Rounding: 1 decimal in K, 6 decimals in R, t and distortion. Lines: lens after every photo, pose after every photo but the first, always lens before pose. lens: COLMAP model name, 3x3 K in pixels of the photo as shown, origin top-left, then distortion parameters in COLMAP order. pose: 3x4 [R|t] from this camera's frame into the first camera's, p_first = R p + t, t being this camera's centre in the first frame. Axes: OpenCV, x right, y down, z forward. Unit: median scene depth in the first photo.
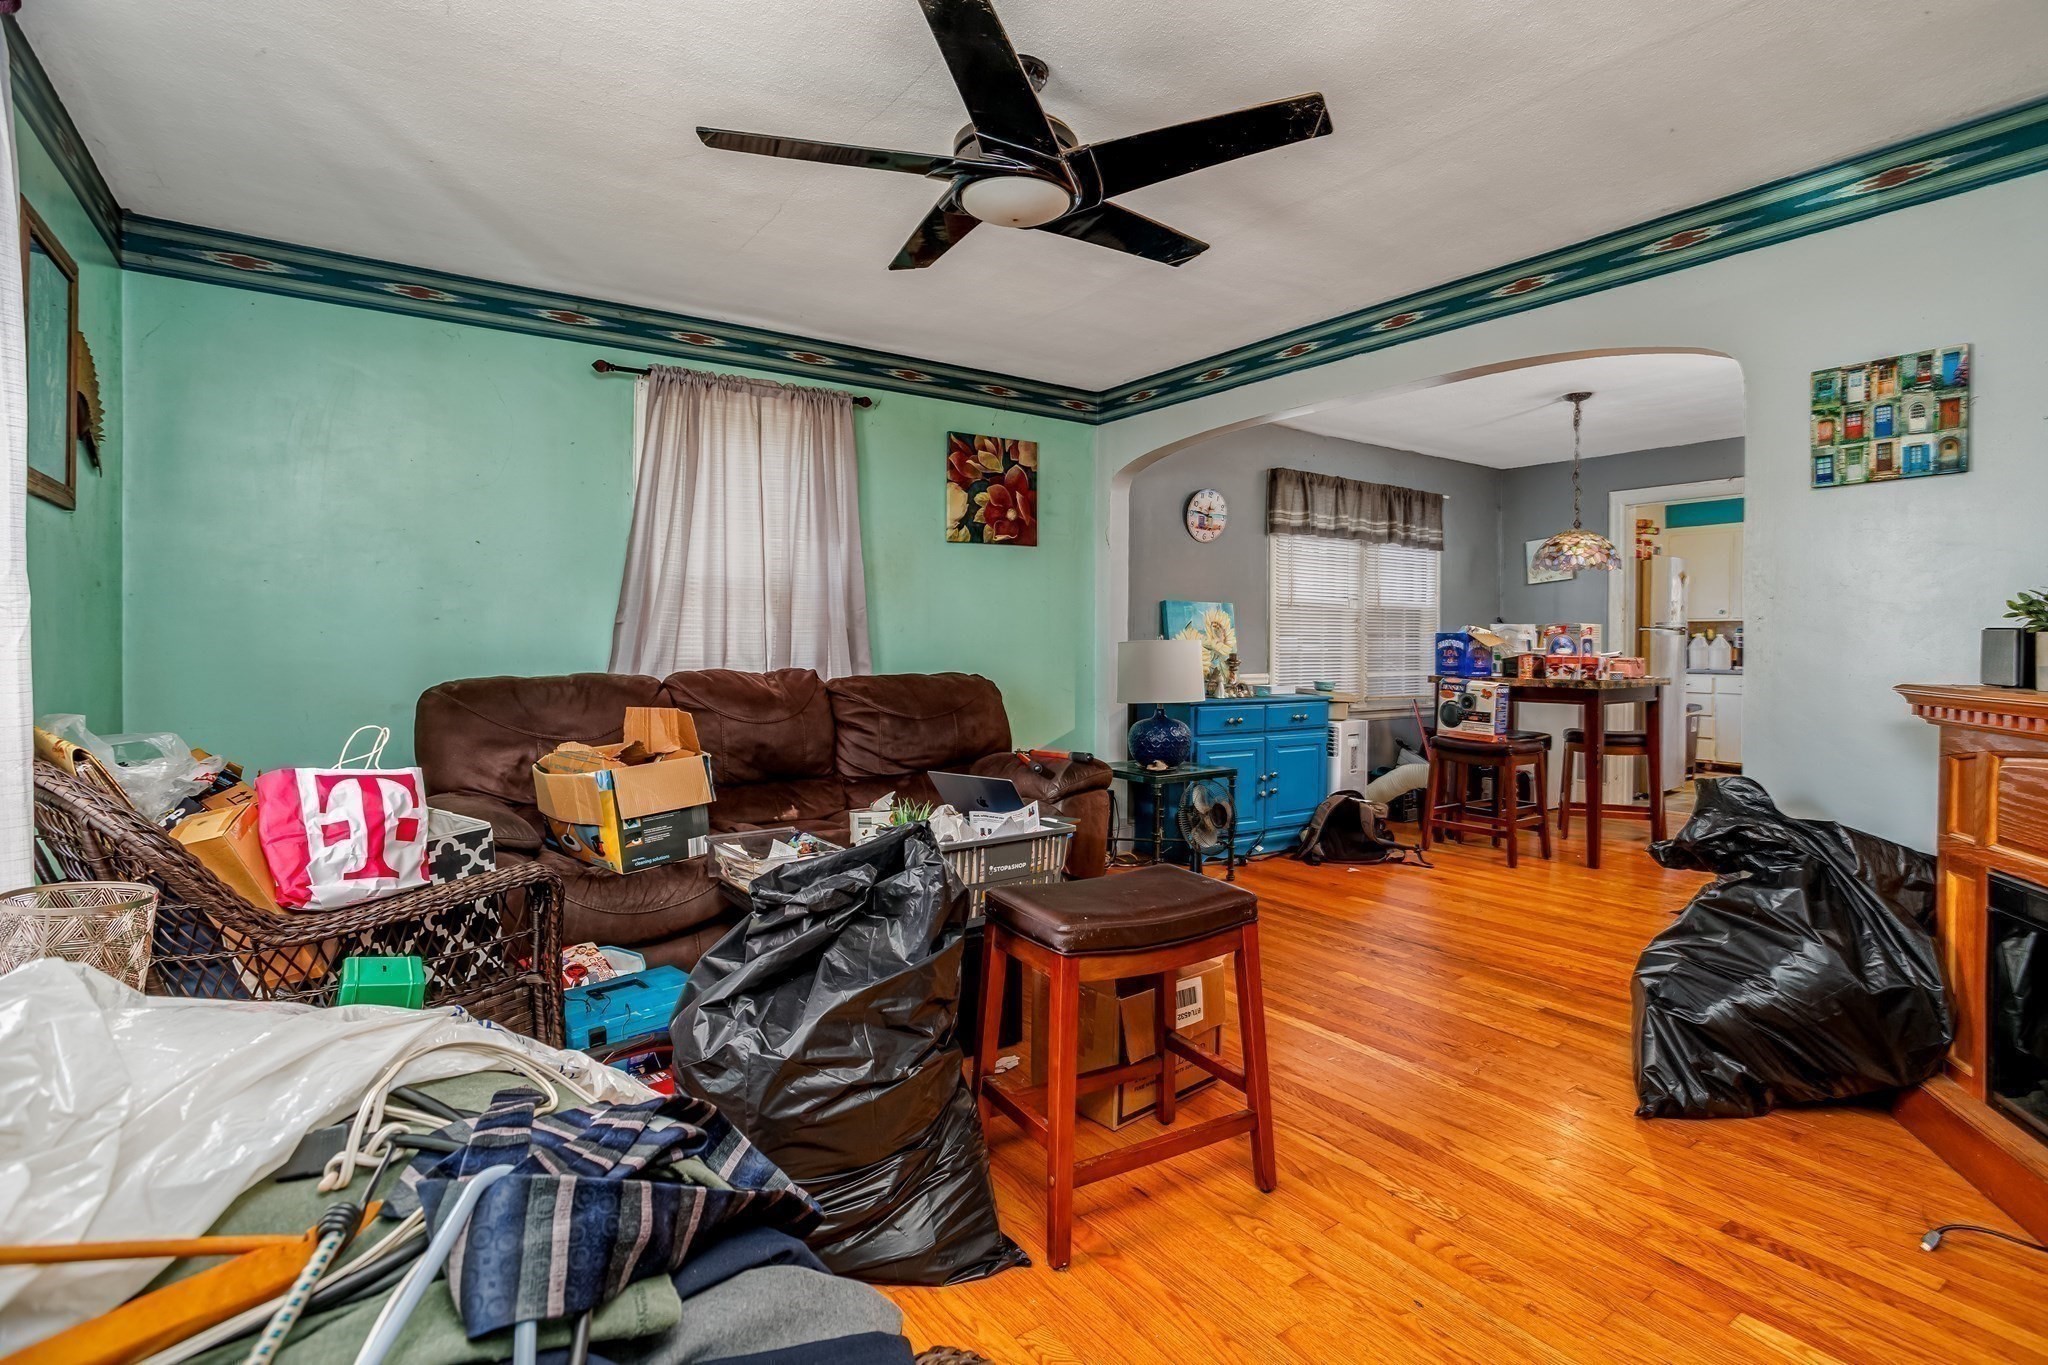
lens RADIAL K [[981.0, 0, 1020.5], [0, 981.0, 667.6], [0, 0, 1]] dist [-0.034364, 0.015135]
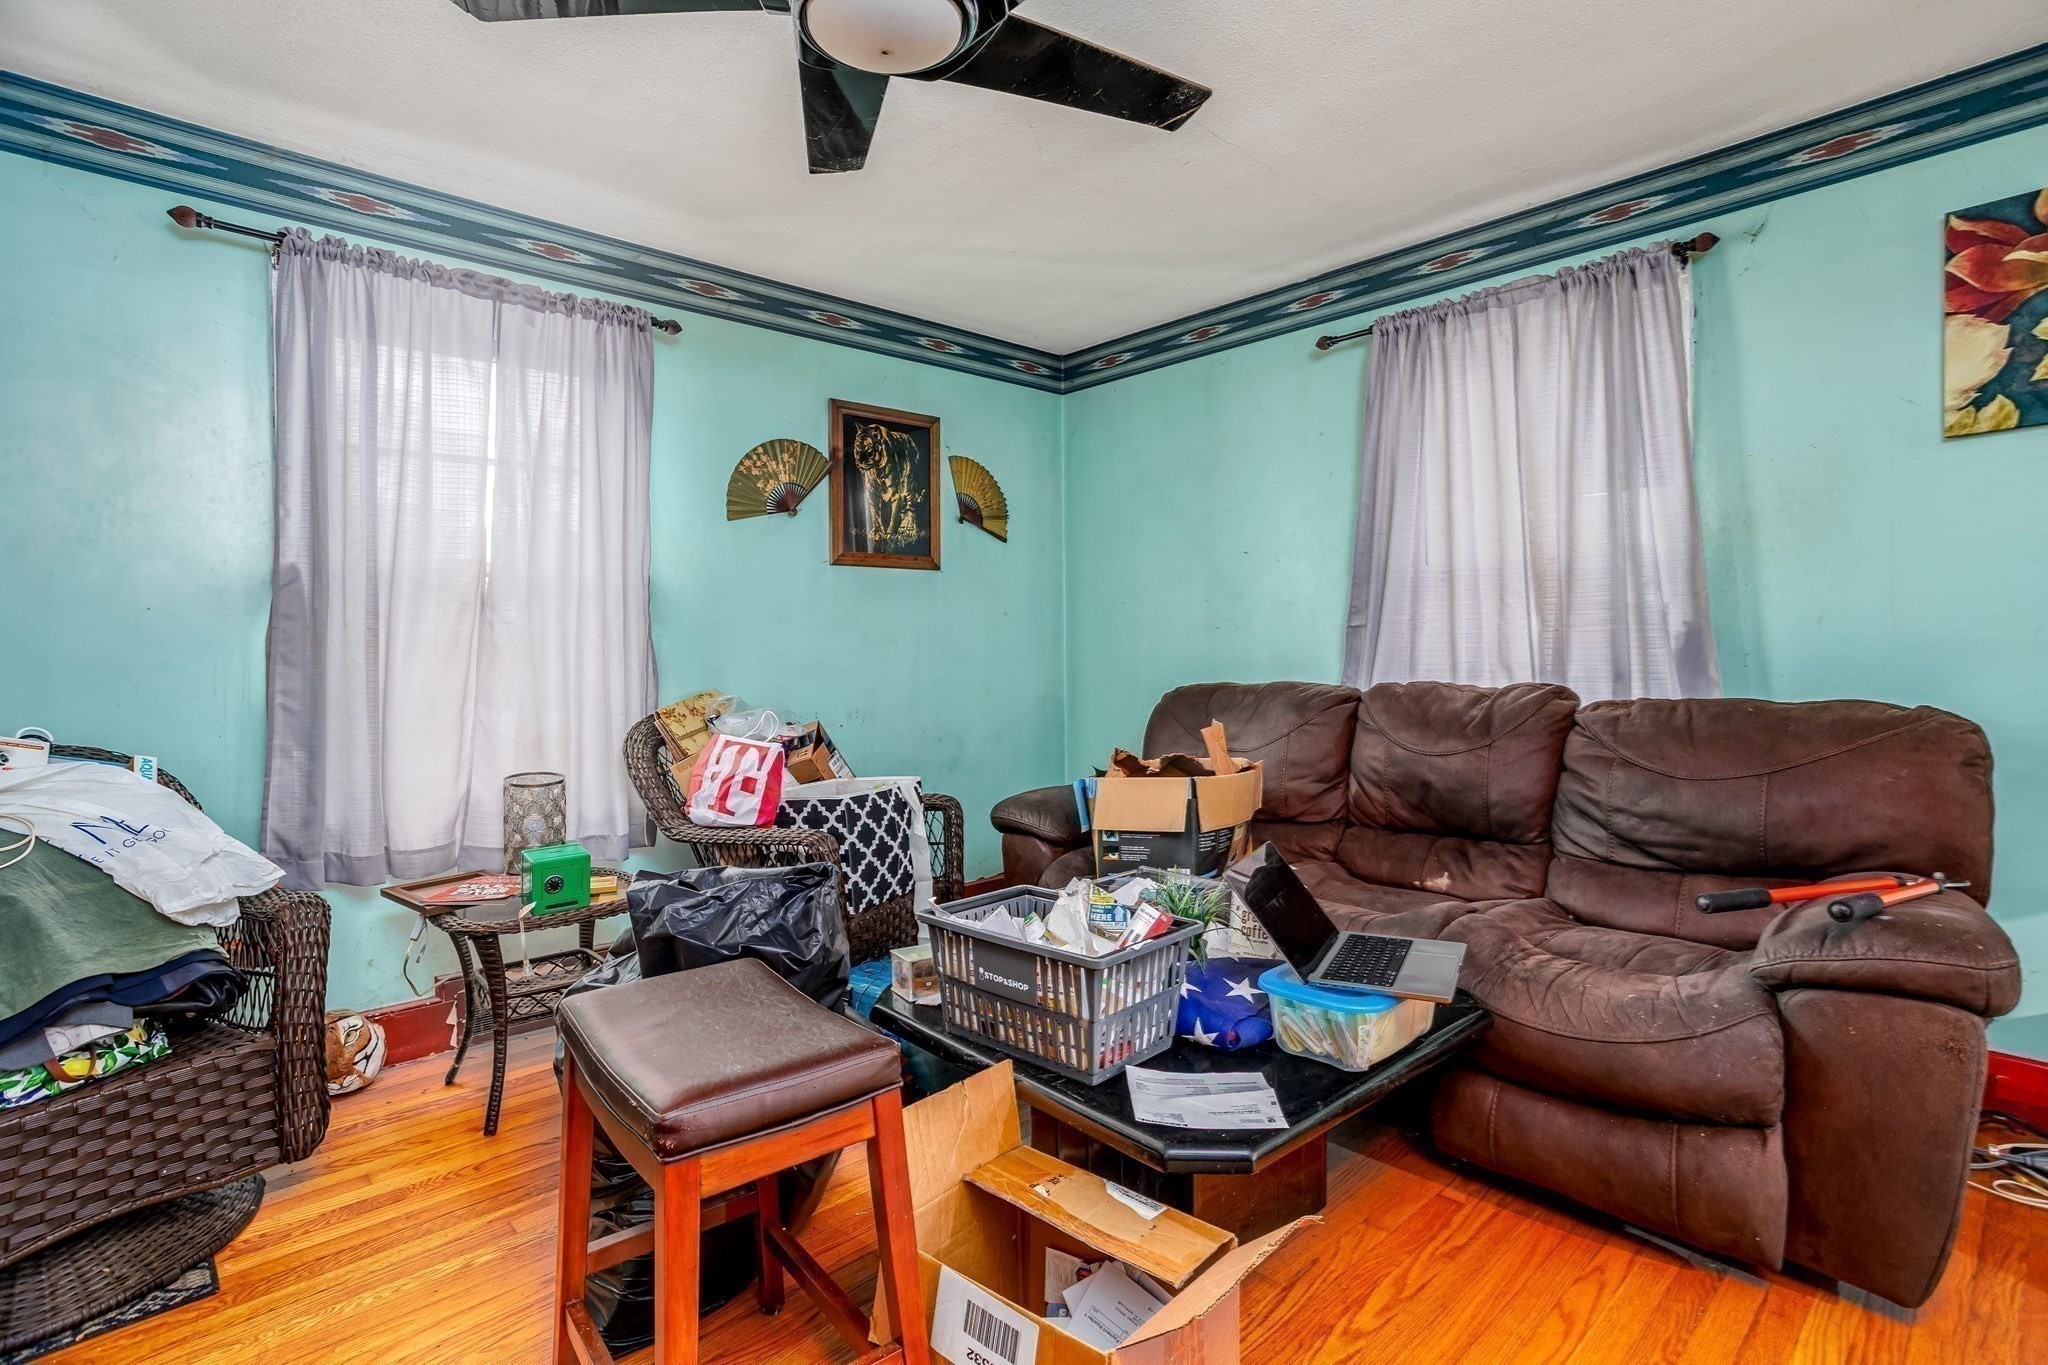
lens RADIAL K [[981.0, 0, 1020.5], [0, 981.0, 667.6], [0, 0, 1]] dist [-0.034364, 0.015135]
pose [[0.155262, 0.013310, -0.987784, 0.380007], [-0.013710, 0.999842, 0.011318, -0.012708], [0.987778, 0.011786, 0.155420, 0.519879]]
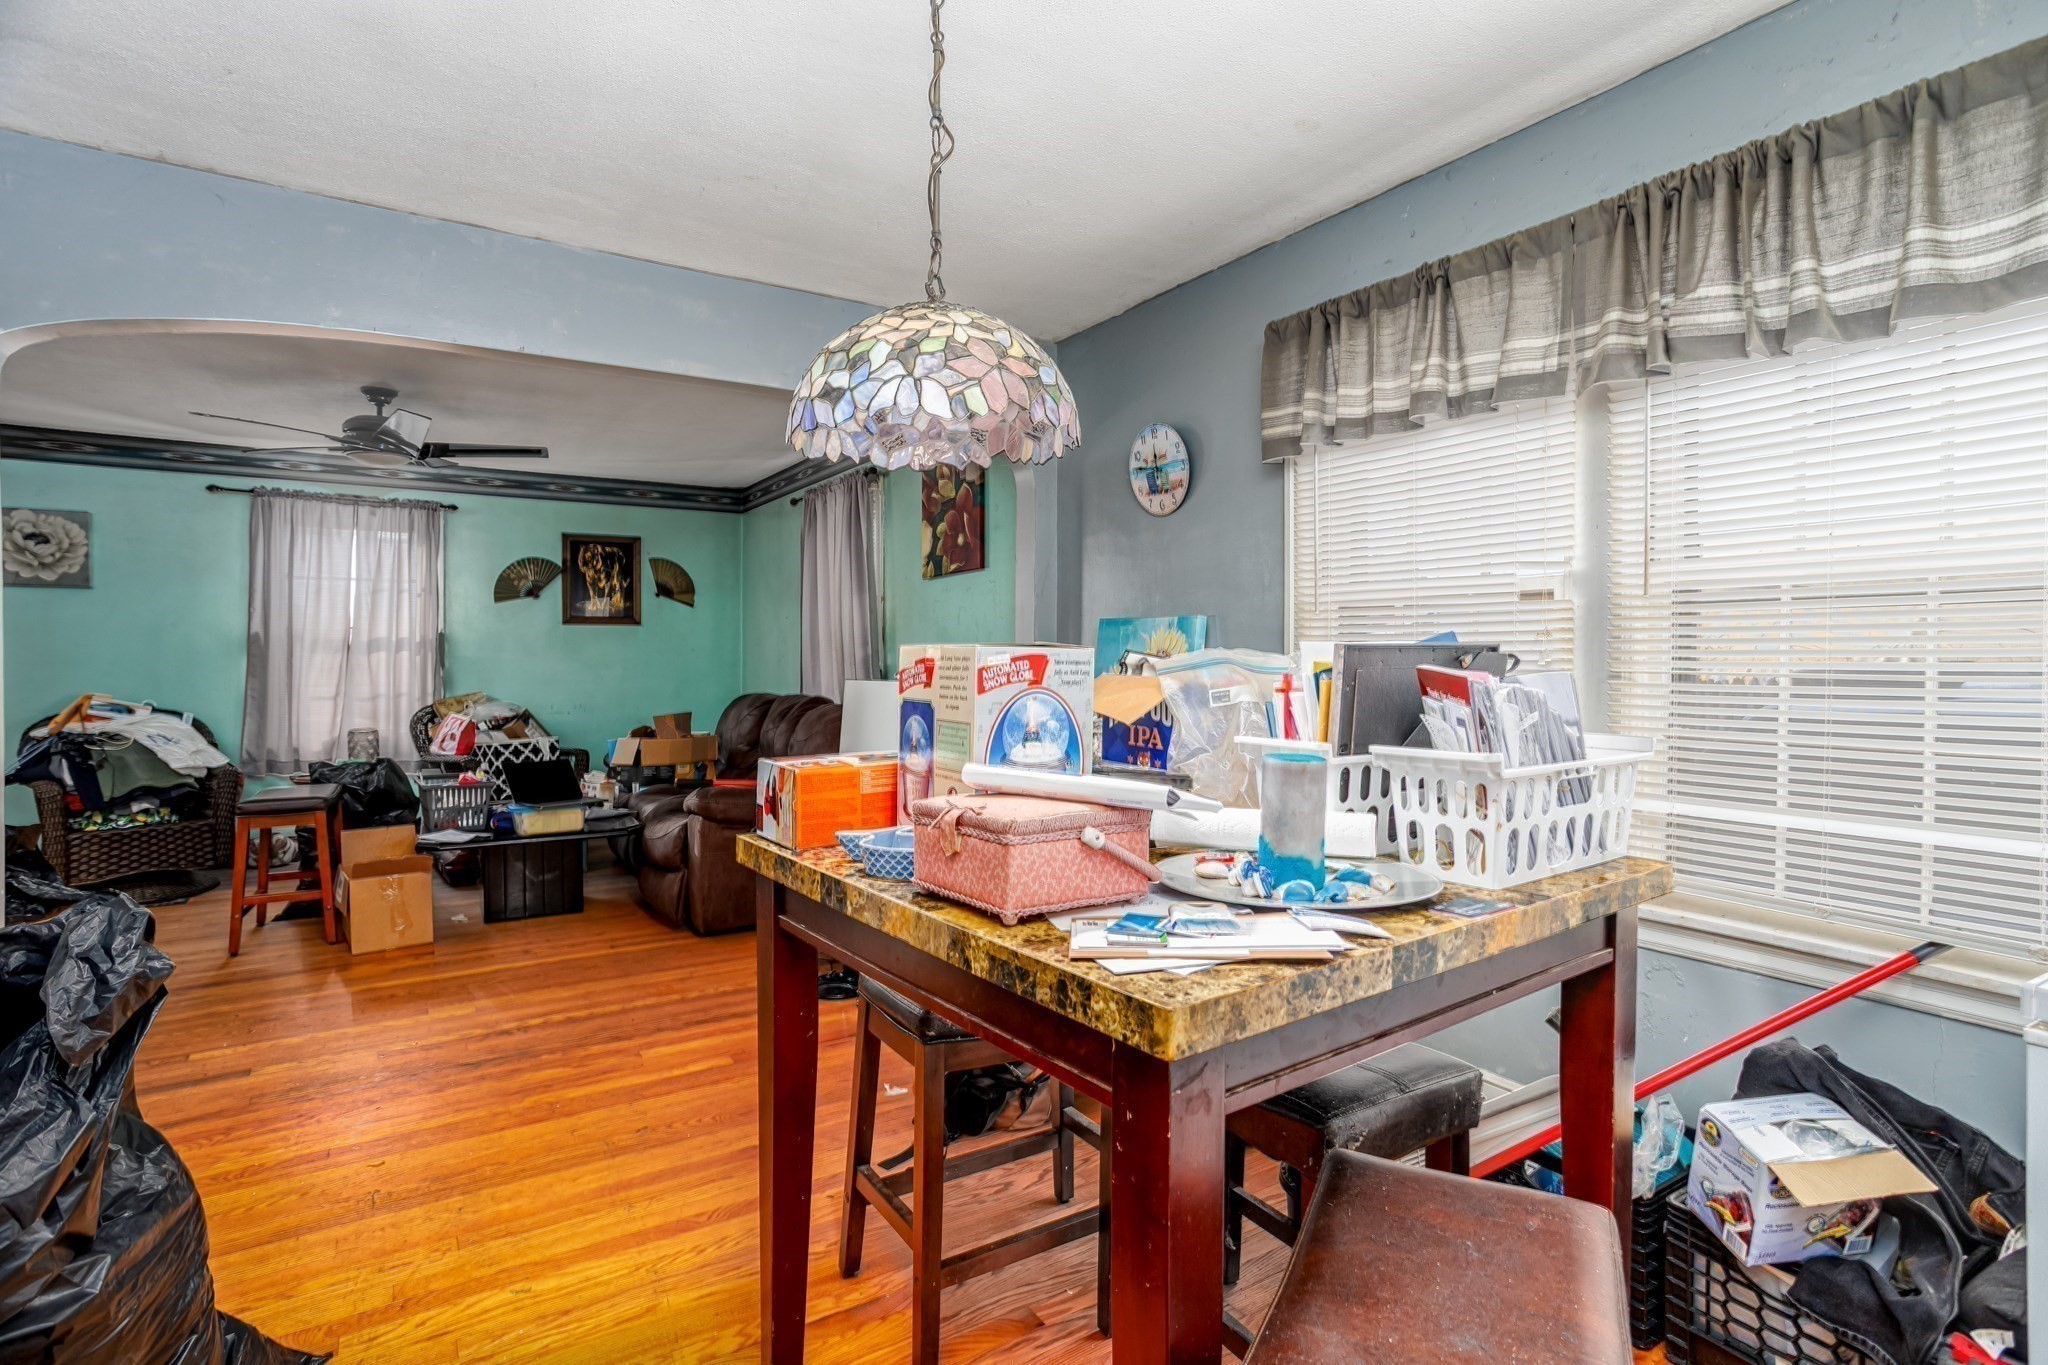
lens RADIAL K [[981.0, 0, 1020.5], [0, 981.0, 667.6], [0, 0, 1]] dist [-0.034364, 0.015135]
pose [[-0.014763, 0.005811, -0.999874, 1.059403], [-0.027500, 0.999602, 0.006215, -0.051881], [0.999513, 0.027589, -0.014598, 1.258751]]
